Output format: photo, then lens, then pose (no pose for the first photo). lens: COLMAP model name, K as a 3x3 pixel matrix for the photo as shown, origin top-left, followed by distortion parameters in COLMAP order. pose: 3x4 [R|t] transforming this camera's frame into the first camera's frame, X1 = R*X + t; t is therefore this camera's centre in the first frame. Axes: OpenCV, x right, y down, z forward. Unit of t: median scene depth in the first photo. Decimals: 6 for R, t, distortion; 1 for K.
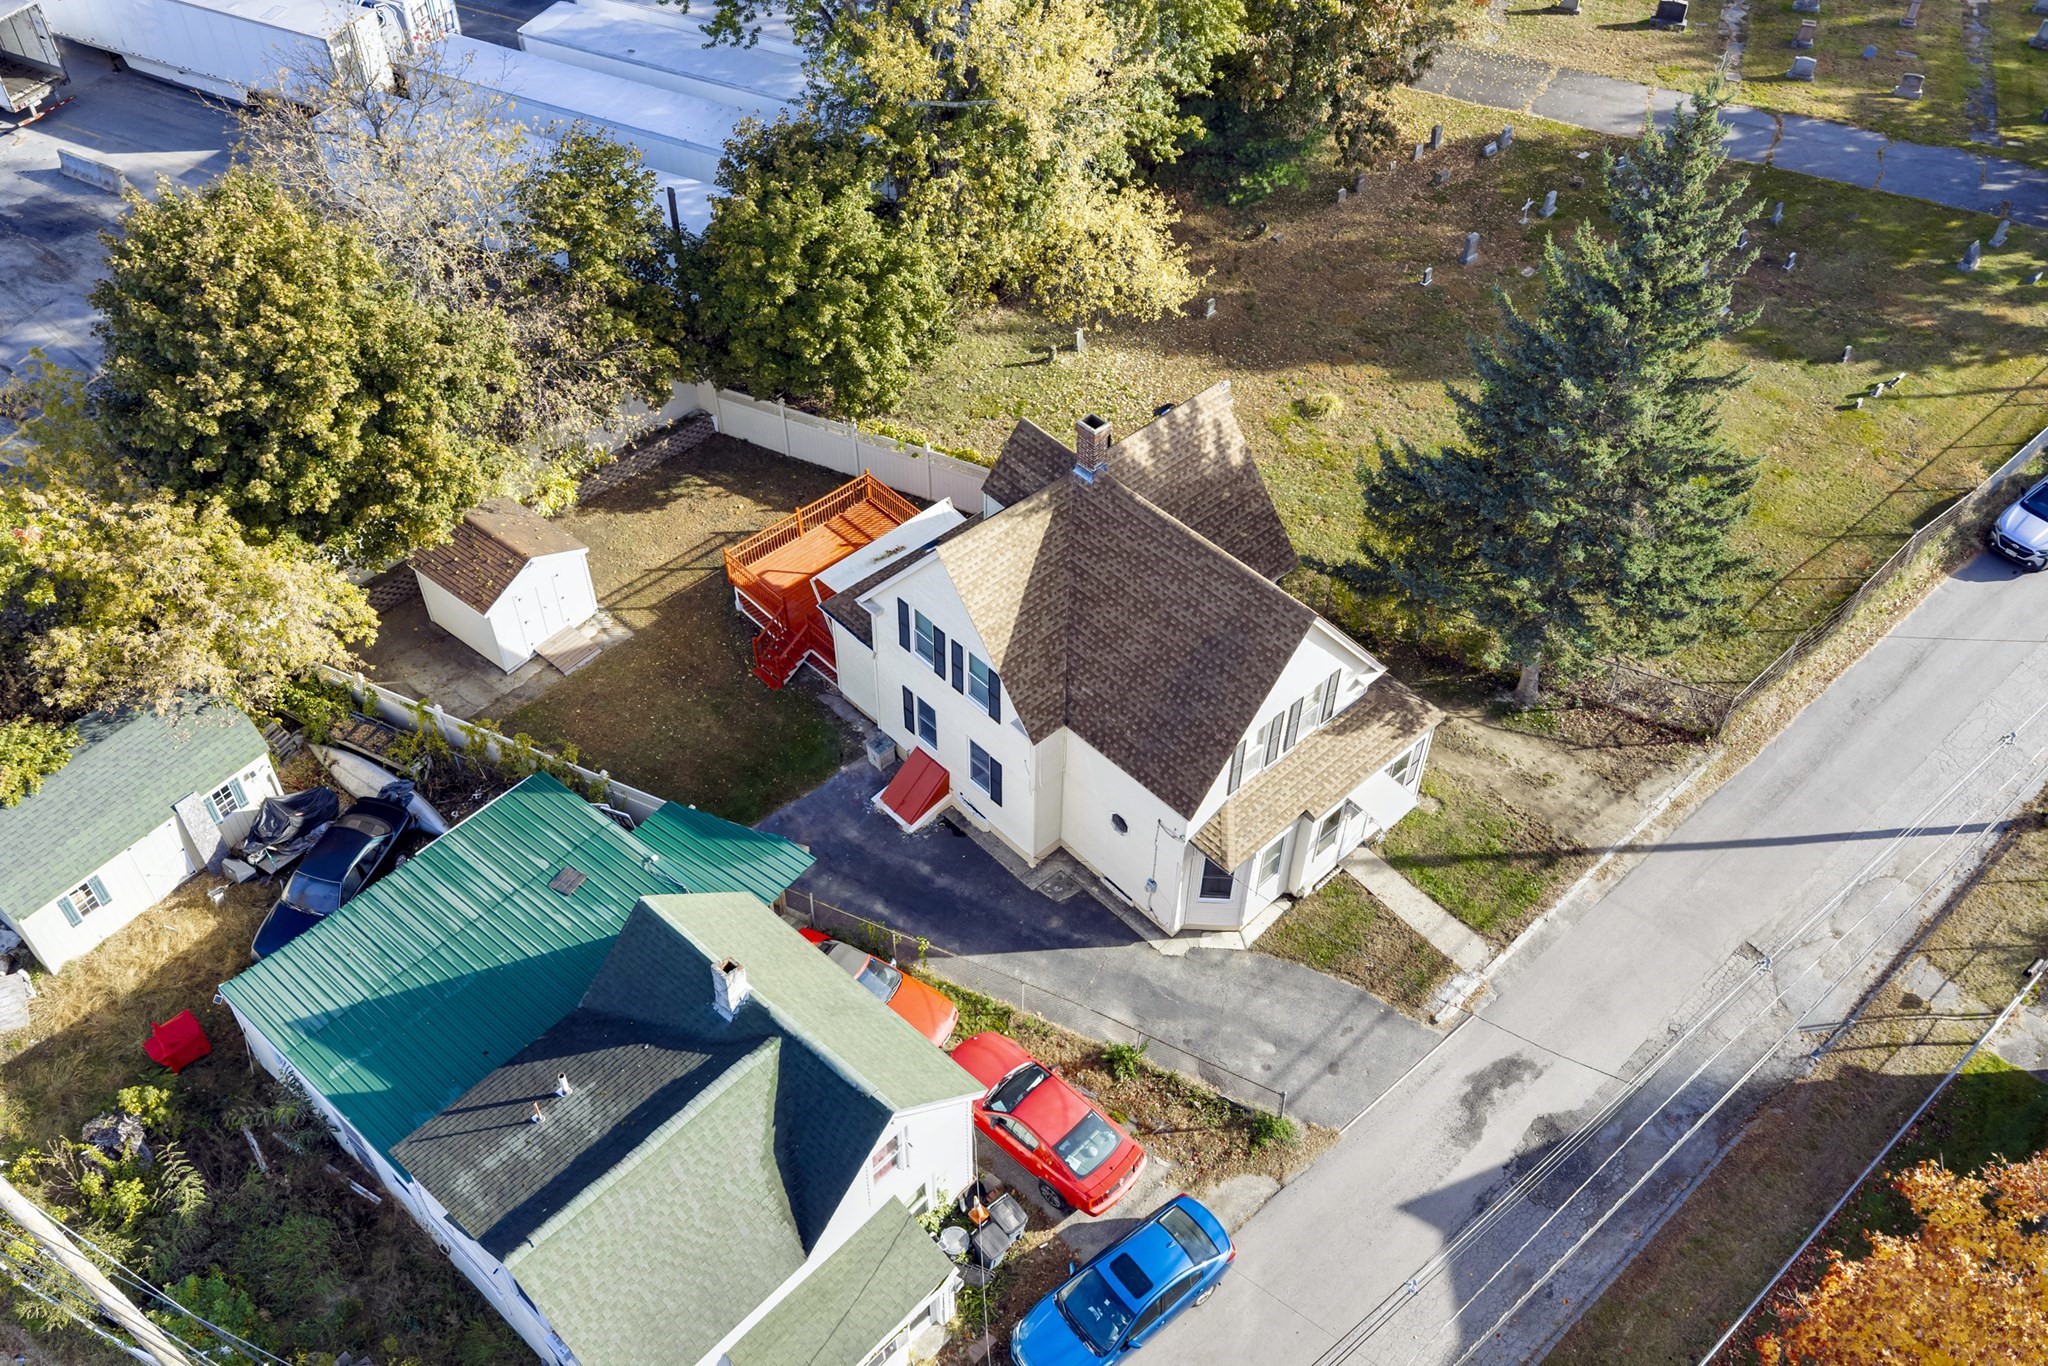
lens RADIAL K [[1701.8, 0, 1013.4], [0, 1701.8, 688.8], [0, 0, 1]] dist [0.002125, -0.005680]
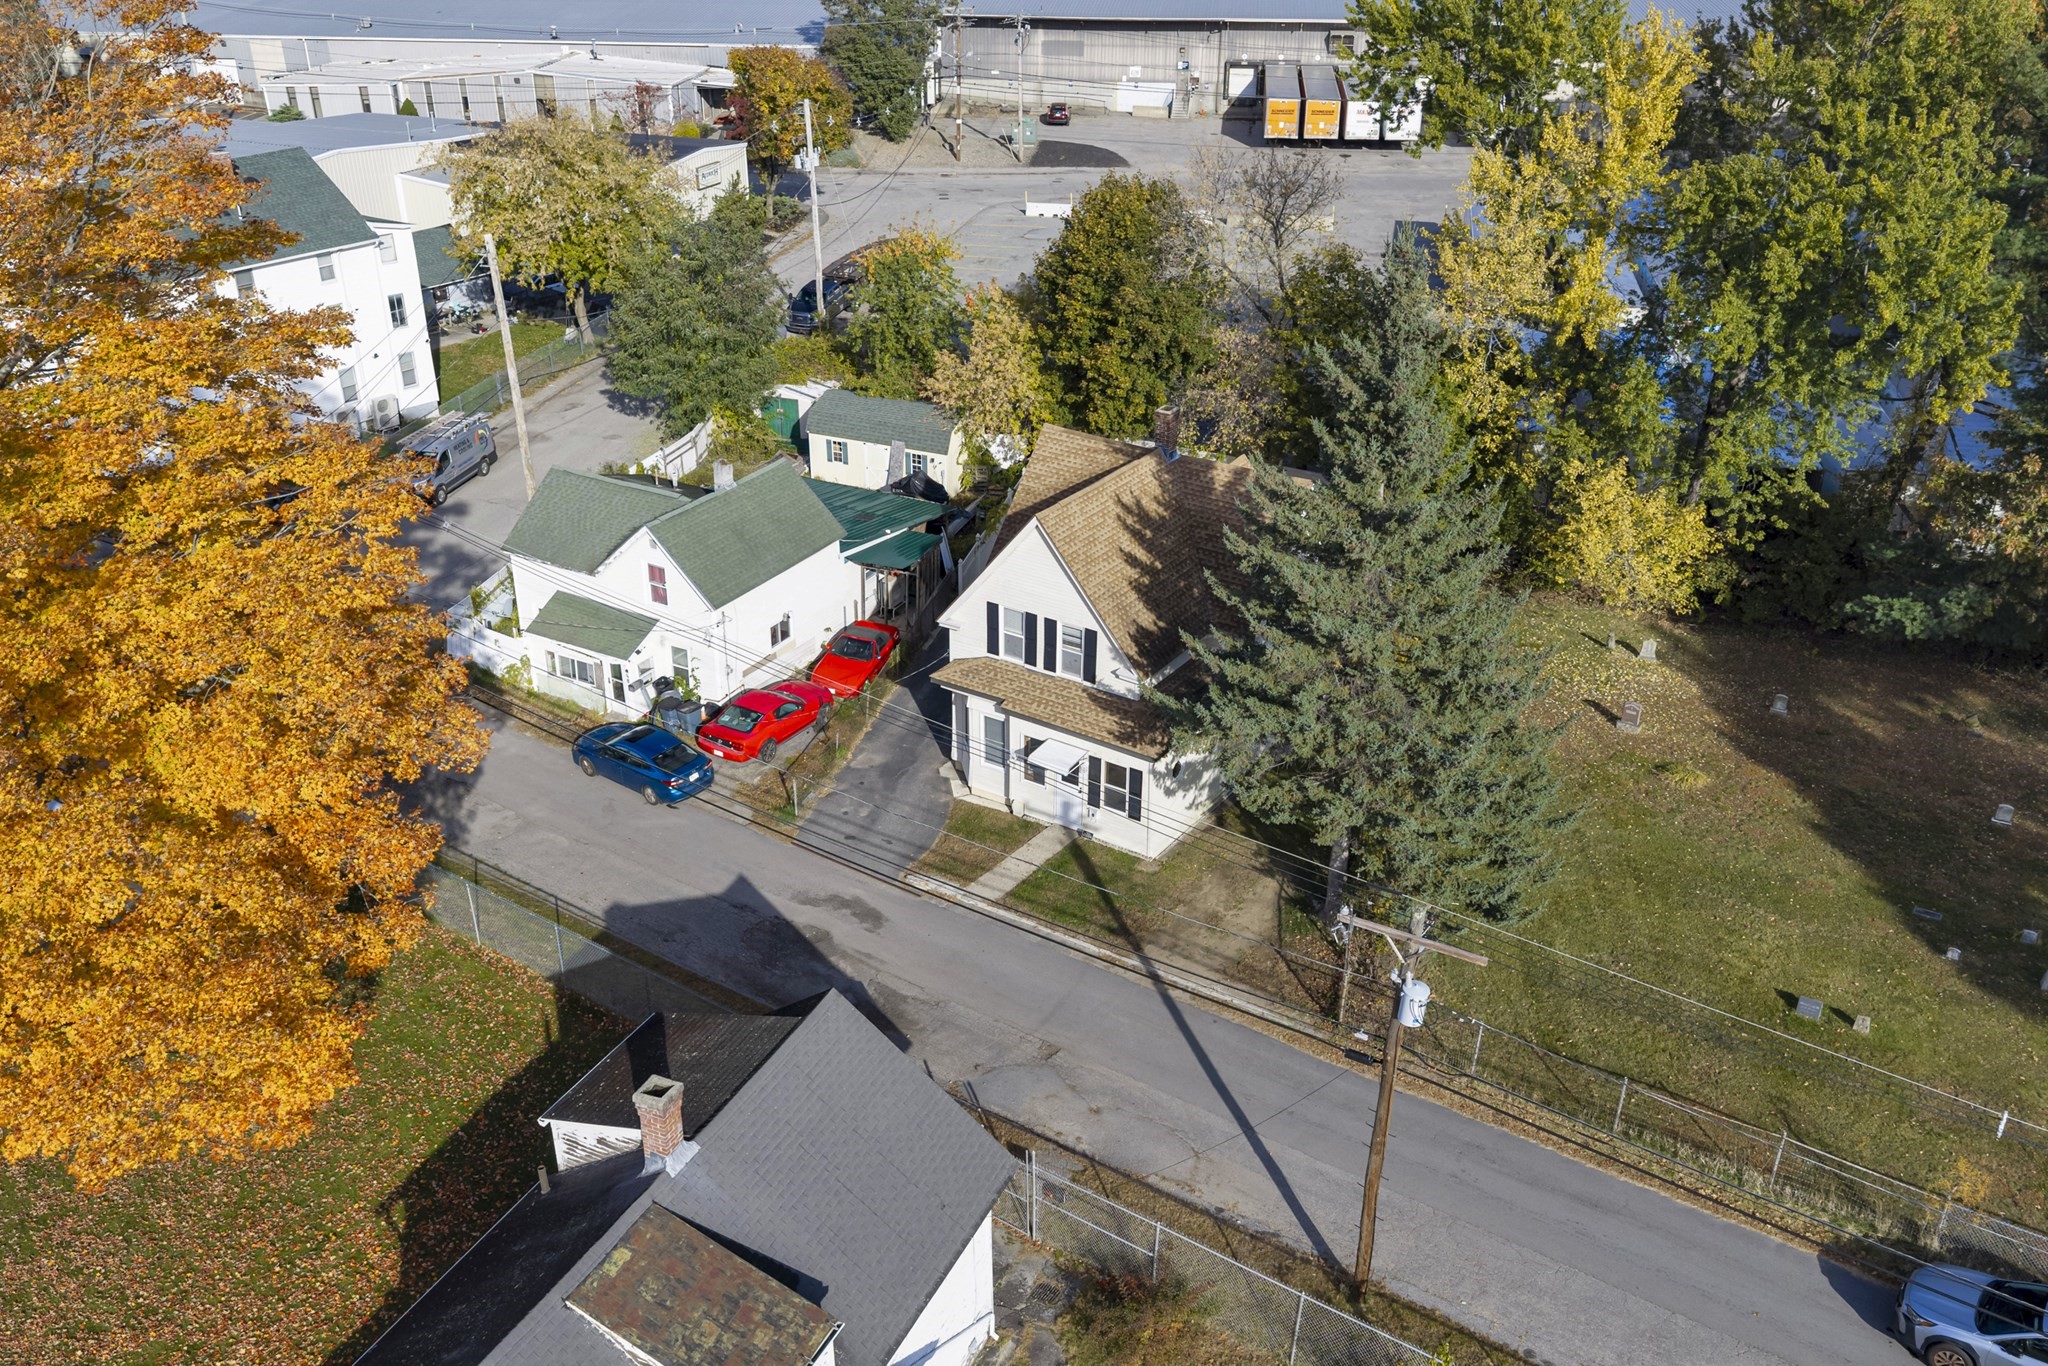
lens RADIAL K [[1701.8, 0, 1029.2], [0, 1701.8, 689.3], [0, 0, 1]] dist [0.002125, -0.005680]
pose [[0.229230, 0.433257, -0.871632, 1.179185], [-0.705156, 0.691196, 0.158120, -0.130928], [0.670976, 0.578391, 0.463956, 0.424970]]
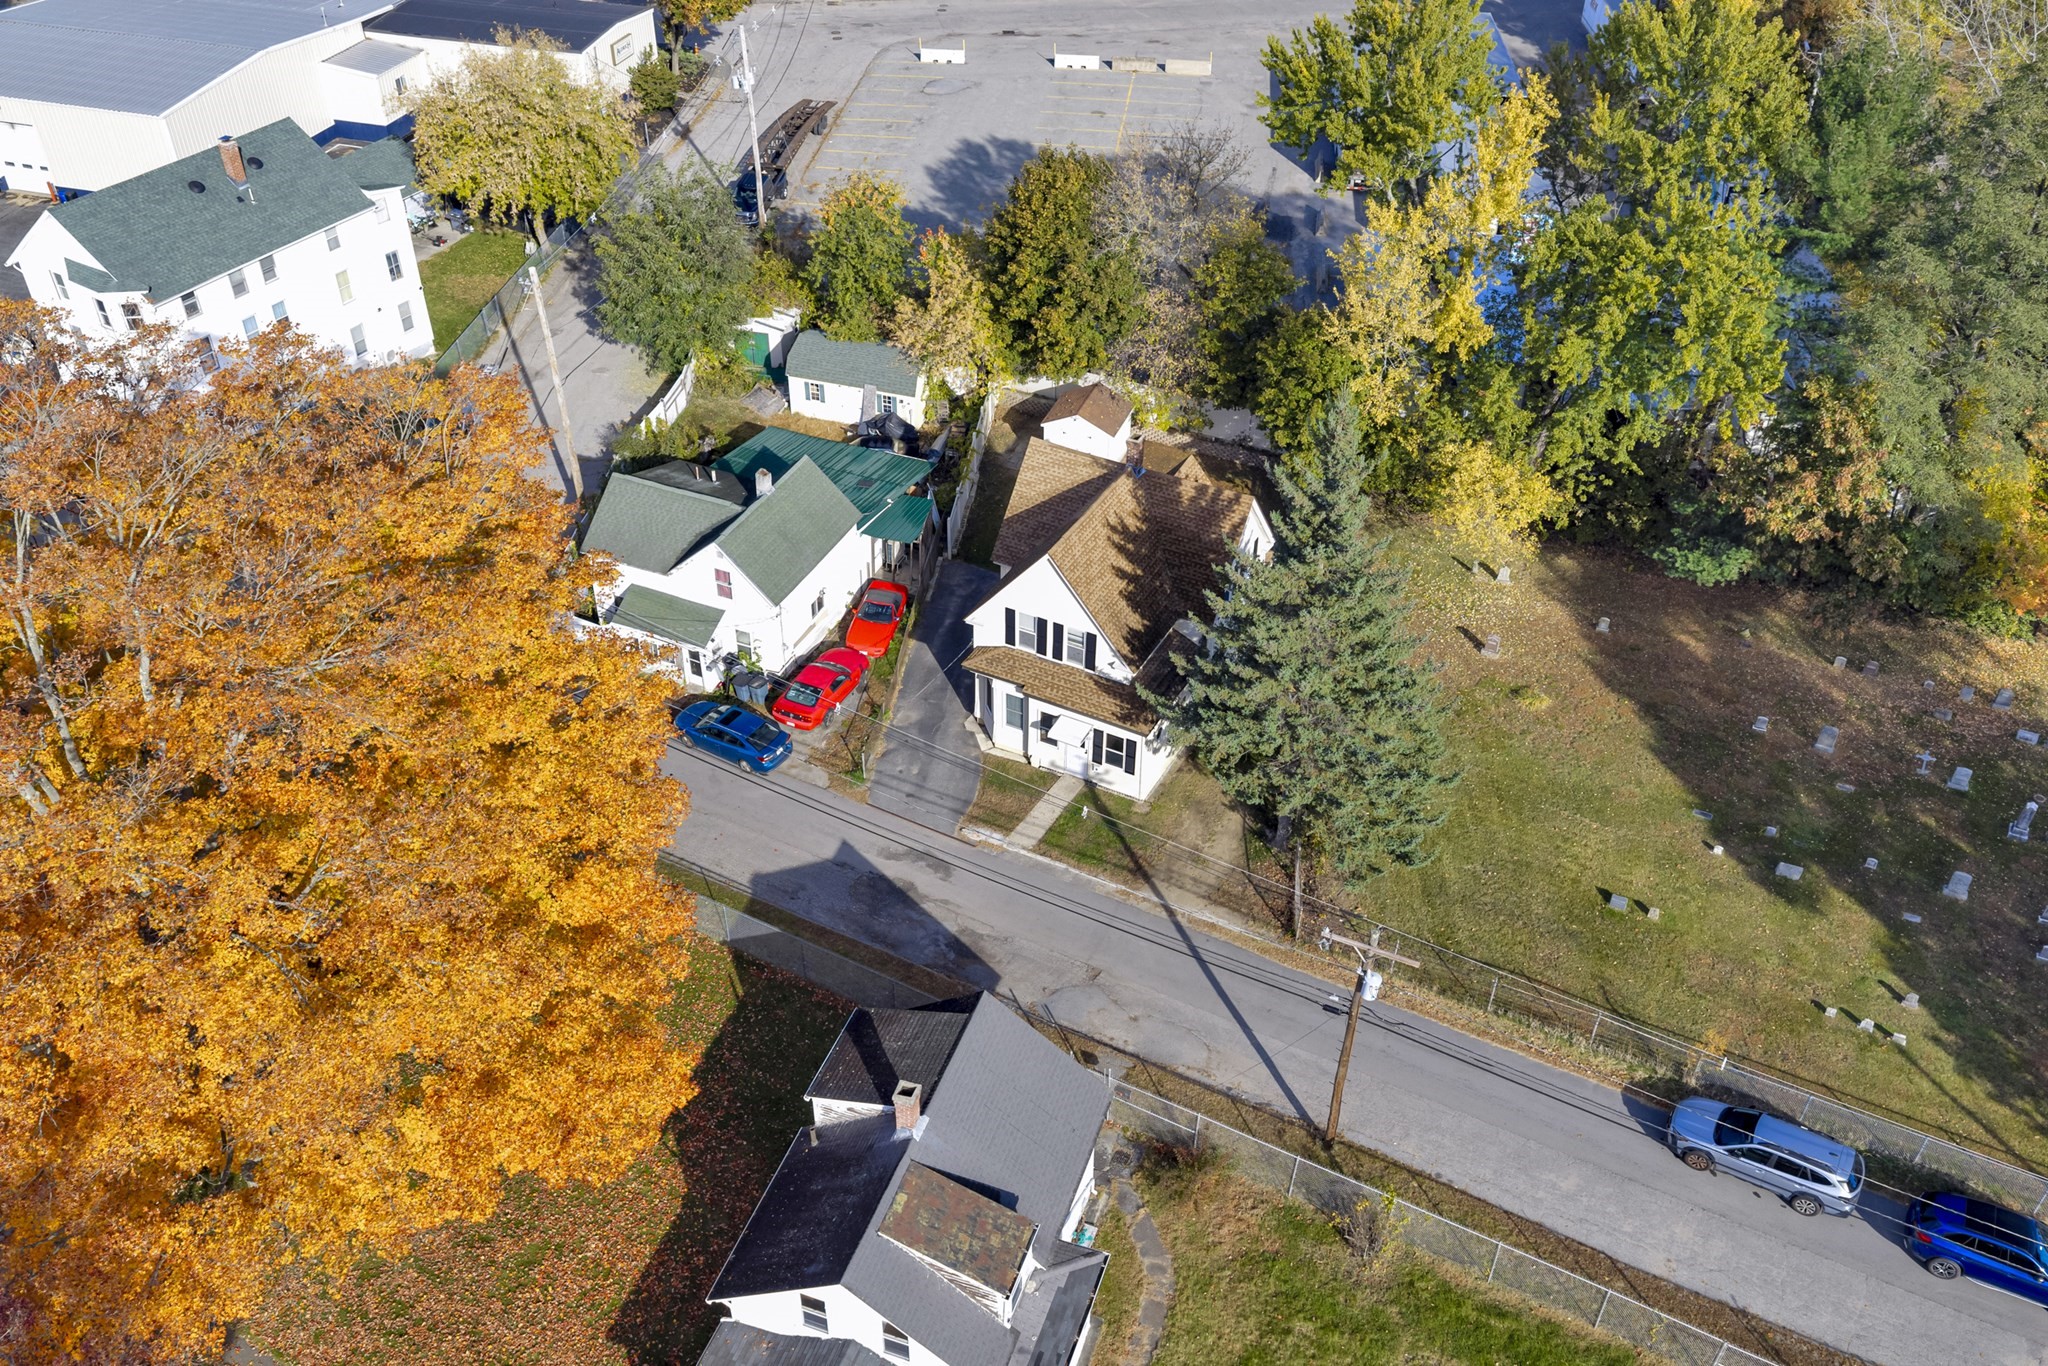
lens RADIAL K [[1701.8, 0, 1032.9], [0, 1701.8, 691.2], [0, 0, 1]] dist [0.002125, -0.005680]
pose [[0.330443, 0.570448, -0.751928, 1.300772], [-0.686378, 0.692079, 0.223408, -0.267216], [0.647837, 0.442284, 0.620236, 0.032616]]
